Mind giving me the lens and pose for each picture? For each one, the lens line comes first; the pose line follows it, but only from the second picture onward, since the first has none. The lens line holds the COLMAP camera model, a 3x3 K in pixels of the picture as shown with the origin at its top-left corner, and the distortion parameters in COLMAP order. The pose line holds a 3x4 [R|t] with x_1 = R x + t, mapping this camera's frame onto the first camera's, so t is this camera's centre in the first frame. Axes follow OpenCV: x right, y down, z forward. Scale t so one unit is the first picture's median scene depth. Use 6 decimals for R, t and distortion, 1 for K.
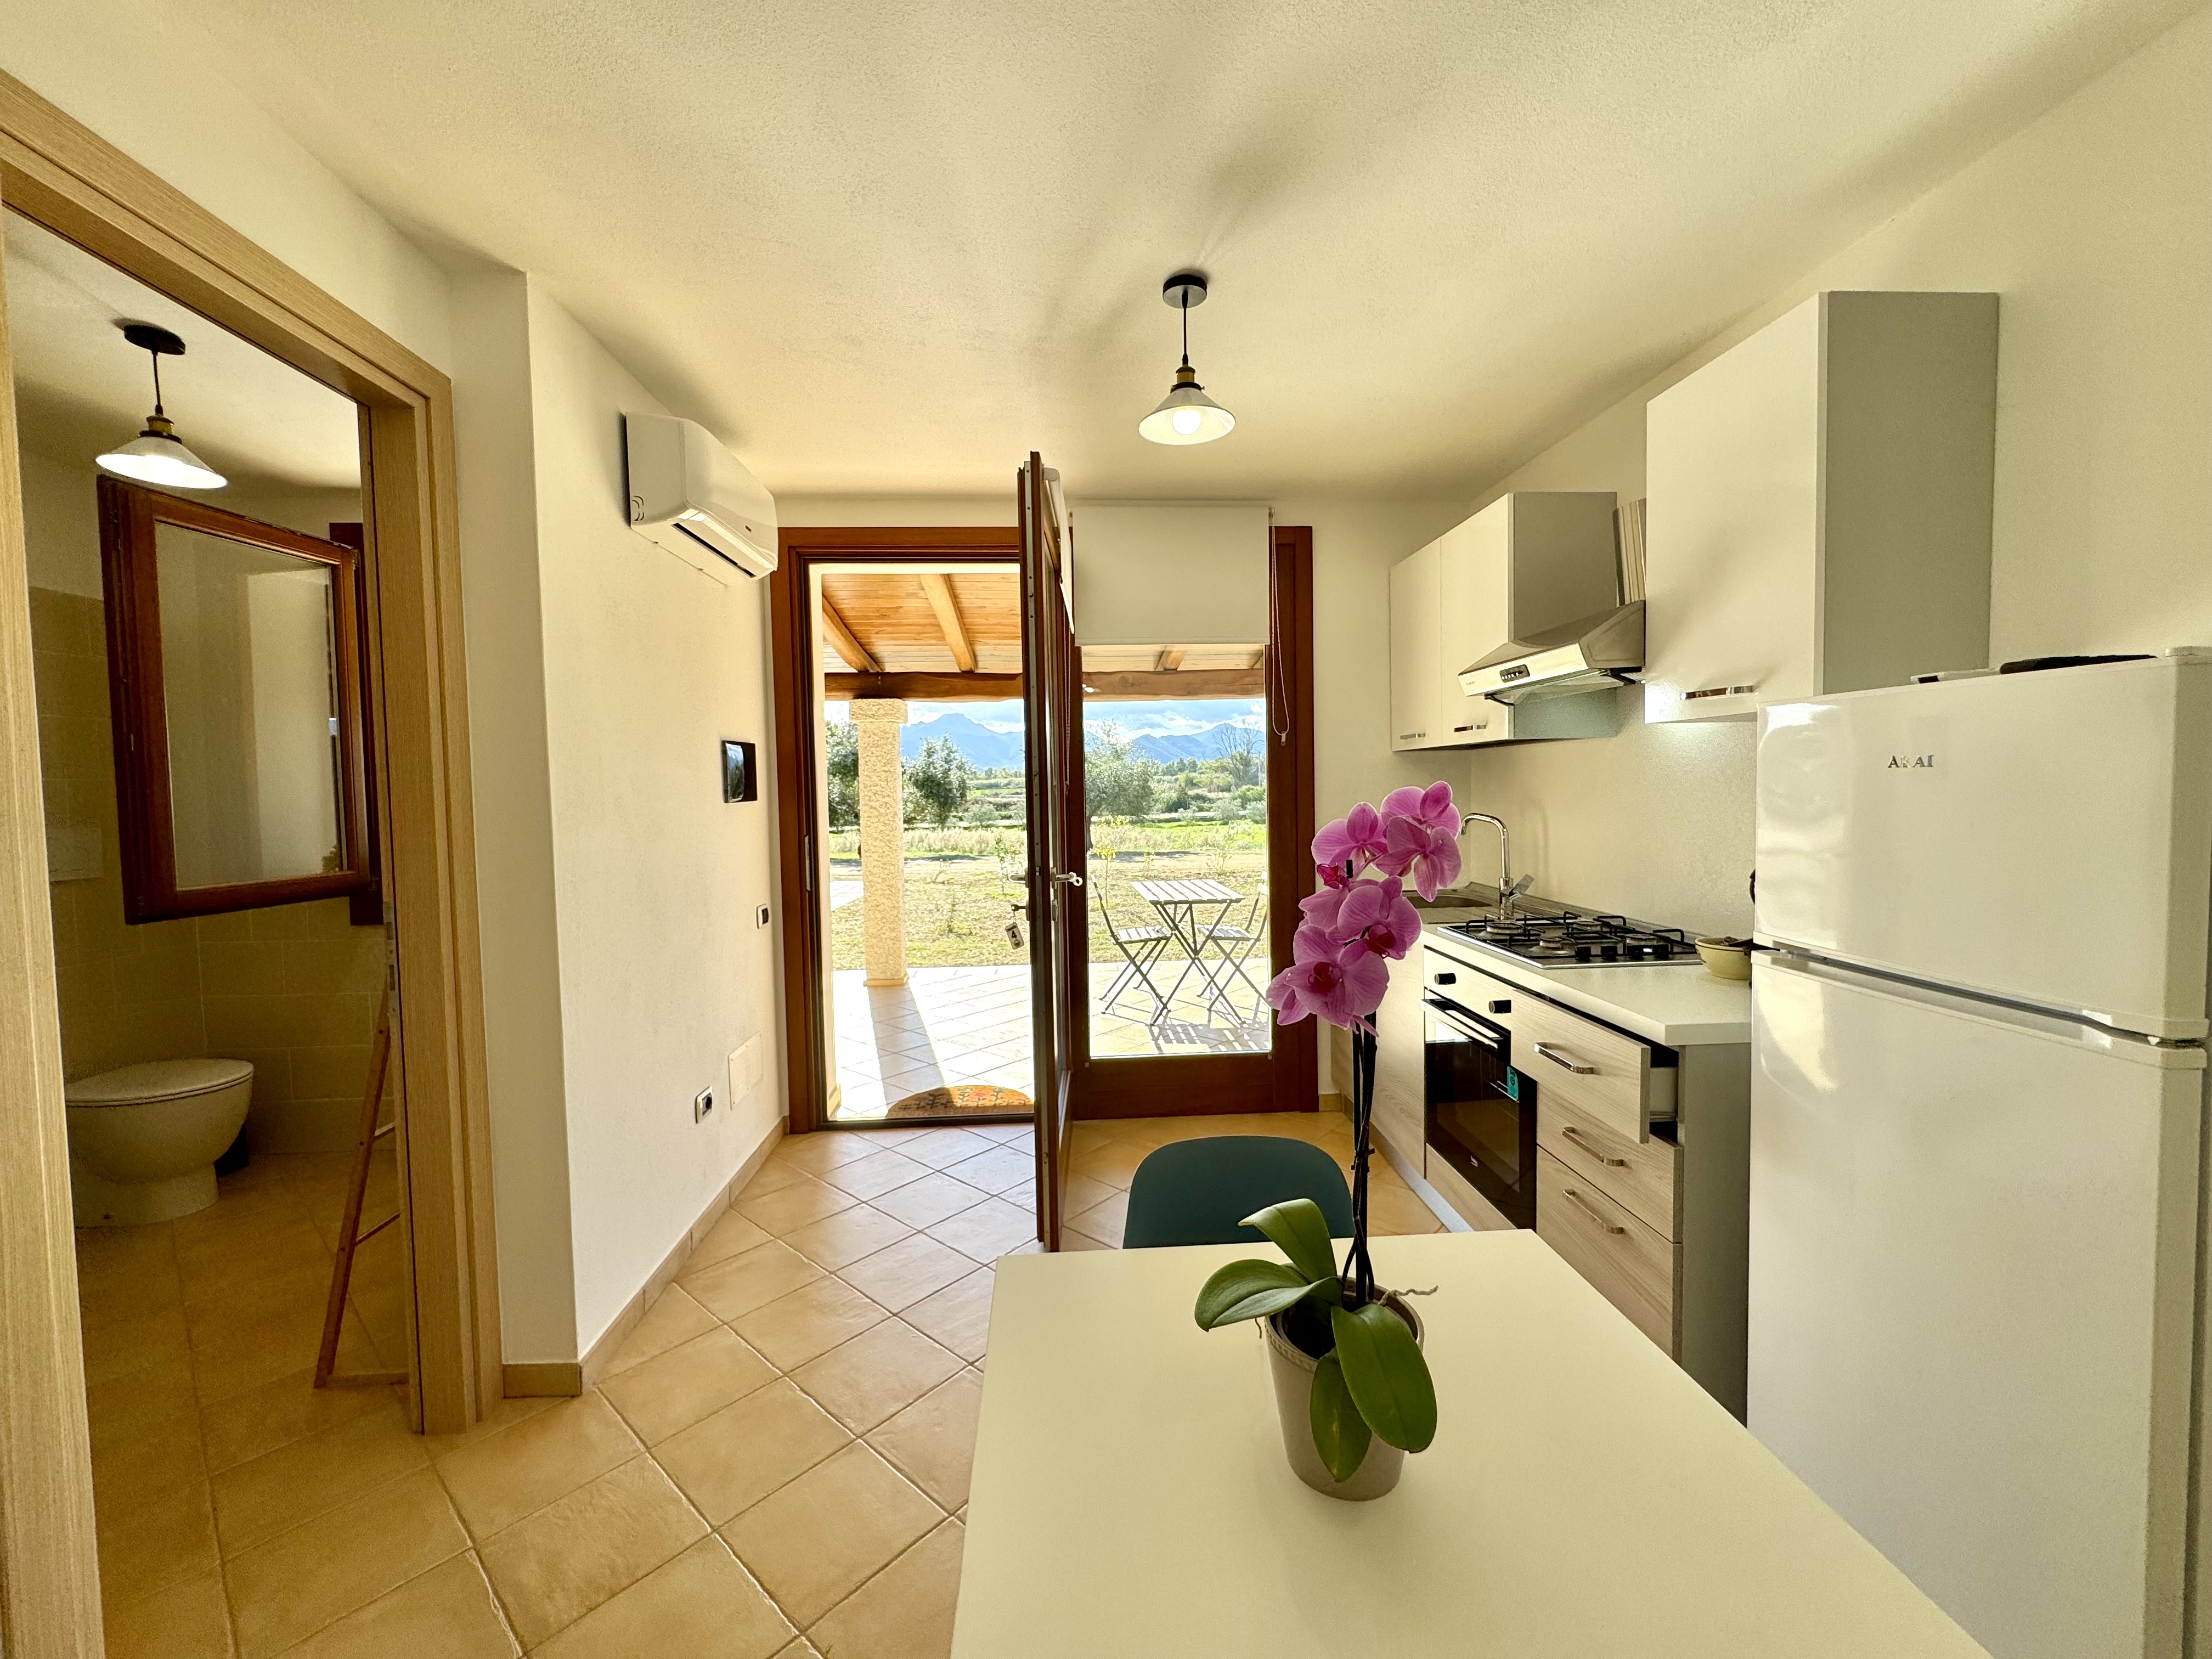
lens RADIAL K [[880.7, 0, 1105.6], [0, 880.7, 827.2], [0, 0, 1]] dist [-0.001618, 0.000119]
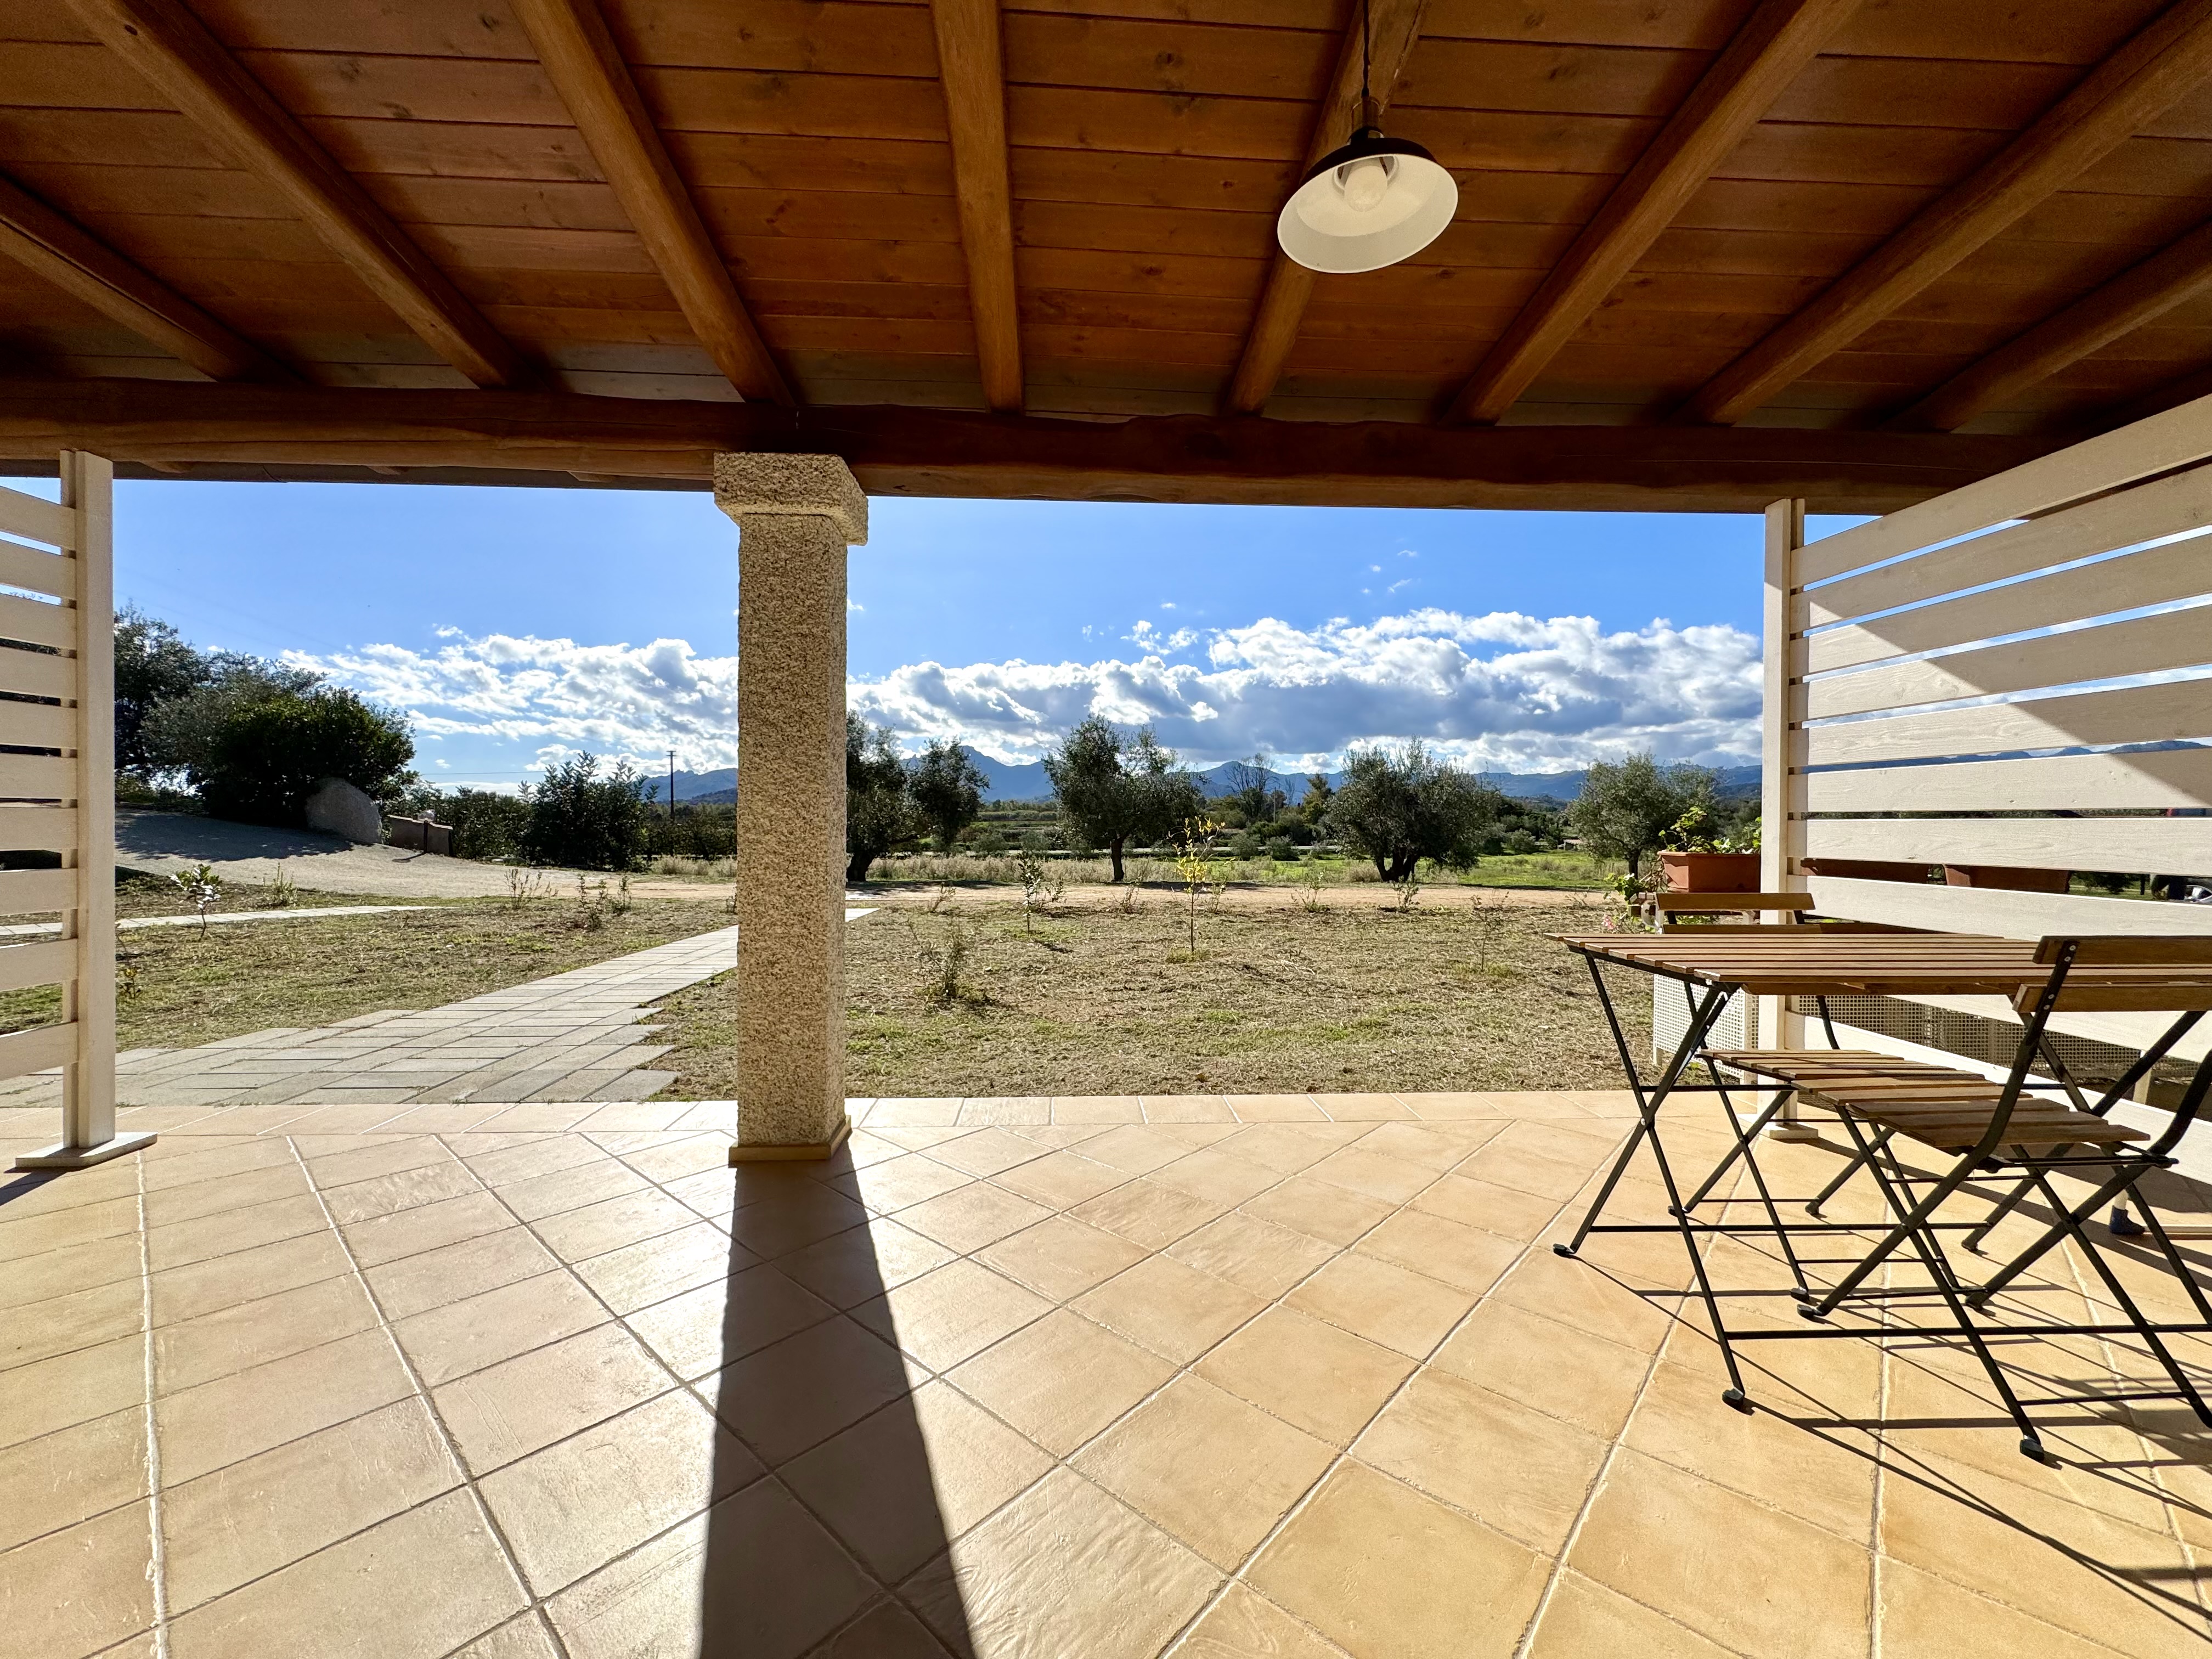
lens RADIAL K [[880.7, 0, 1105.6], [0, 880.7, 827.2], [0, 0, 1]] dist [-0.001618, 0.000119]
pose [[0.999726, 0.021935, -0.008173, -0.212195], [-0.022243, 0.998960, -0.039792, 0.080144], [0.007291, 0.039963, 0.999175, 1.227555]]
